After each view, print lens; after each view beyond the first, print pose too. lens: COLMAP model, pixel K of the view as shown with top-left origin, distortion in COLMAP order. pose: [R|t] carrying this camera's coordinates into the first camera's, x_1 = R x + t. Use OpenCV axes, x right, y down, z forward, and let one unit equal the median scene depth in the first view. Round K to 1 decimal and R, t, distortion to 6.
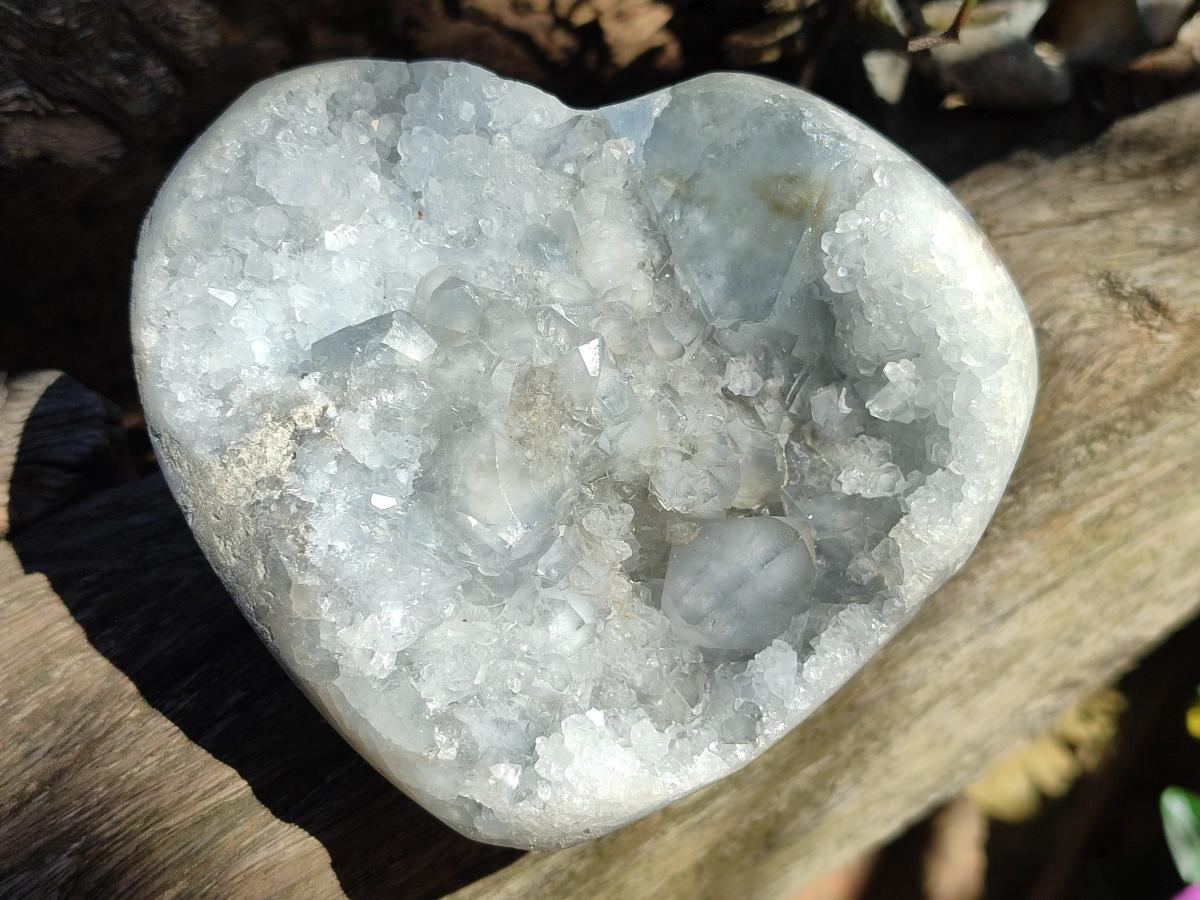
lens RADIAL K [[1781.8, 0, 600.0], [0, 1781.8, 450.0], [0, 0, 1]] dist [0.357449, -2.341922]
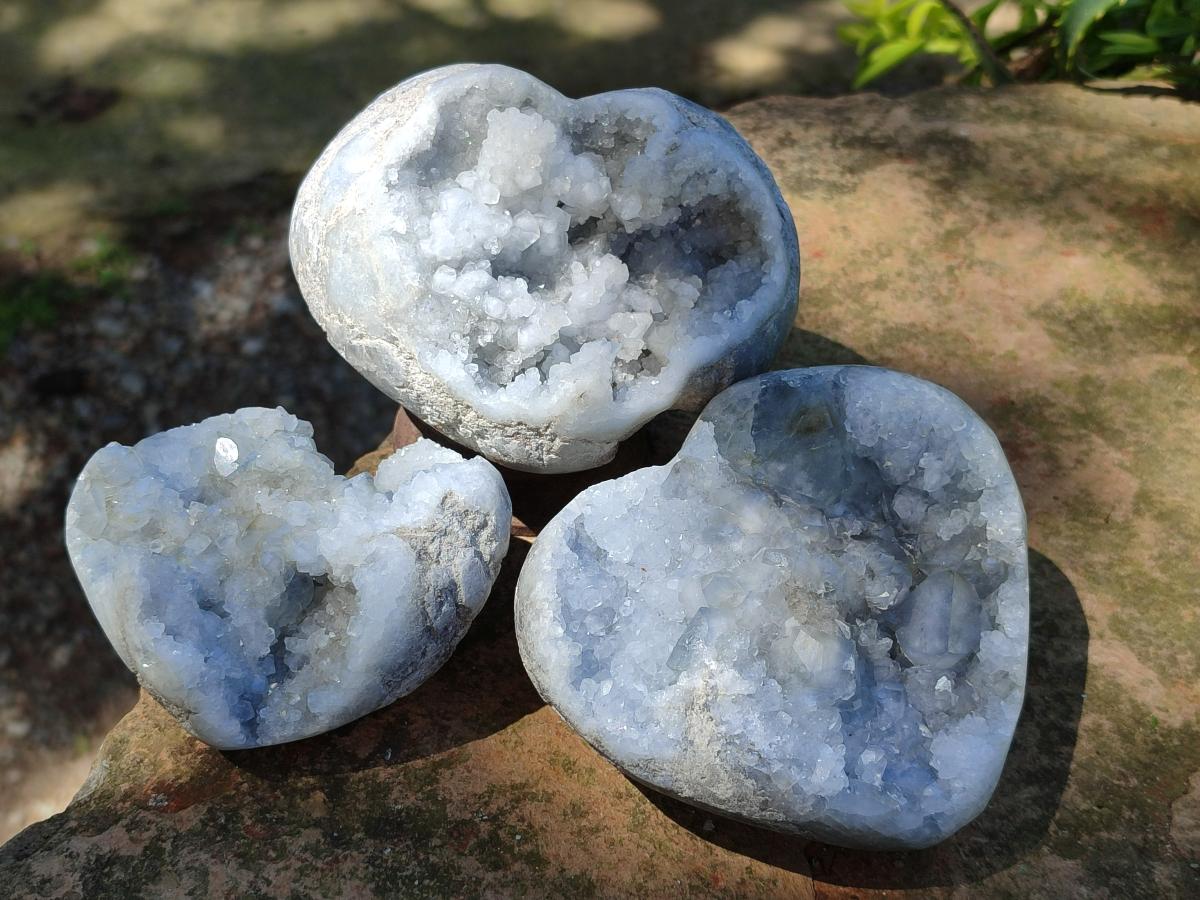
lens RADIAL K [[1781.8, 0, 600.0], [0, 1781.8, 450.0], [0, 0, 1]] dist [0.357449, -2.341922]
pose [[0.751866, -0.602493, 0.267769, -0.524631], [0.645824, 0.754748, -0.115184, -0.057142], [-0.132701, 0.259535, 0.956573, -0.586347]]
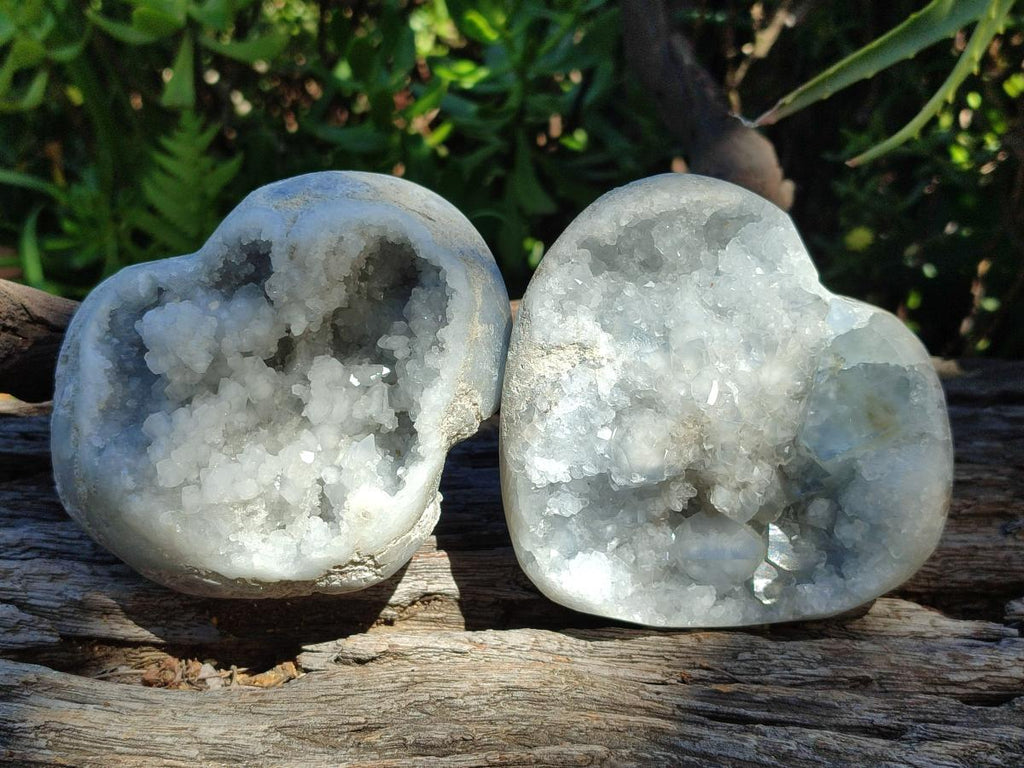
lens RADIAL K [[1520.5, 0, 512.0], [0, 1520.5, 384.0], [0, 0, 1]] dist [0.357449, -2.341922]
pose [[0.777896, 0.628042, 0.020994, -0.238286], [-0.612314, 0.750060, 0.249962, -0.335004], [0.141240, -0.207299, 0.968028, -0.540515]]
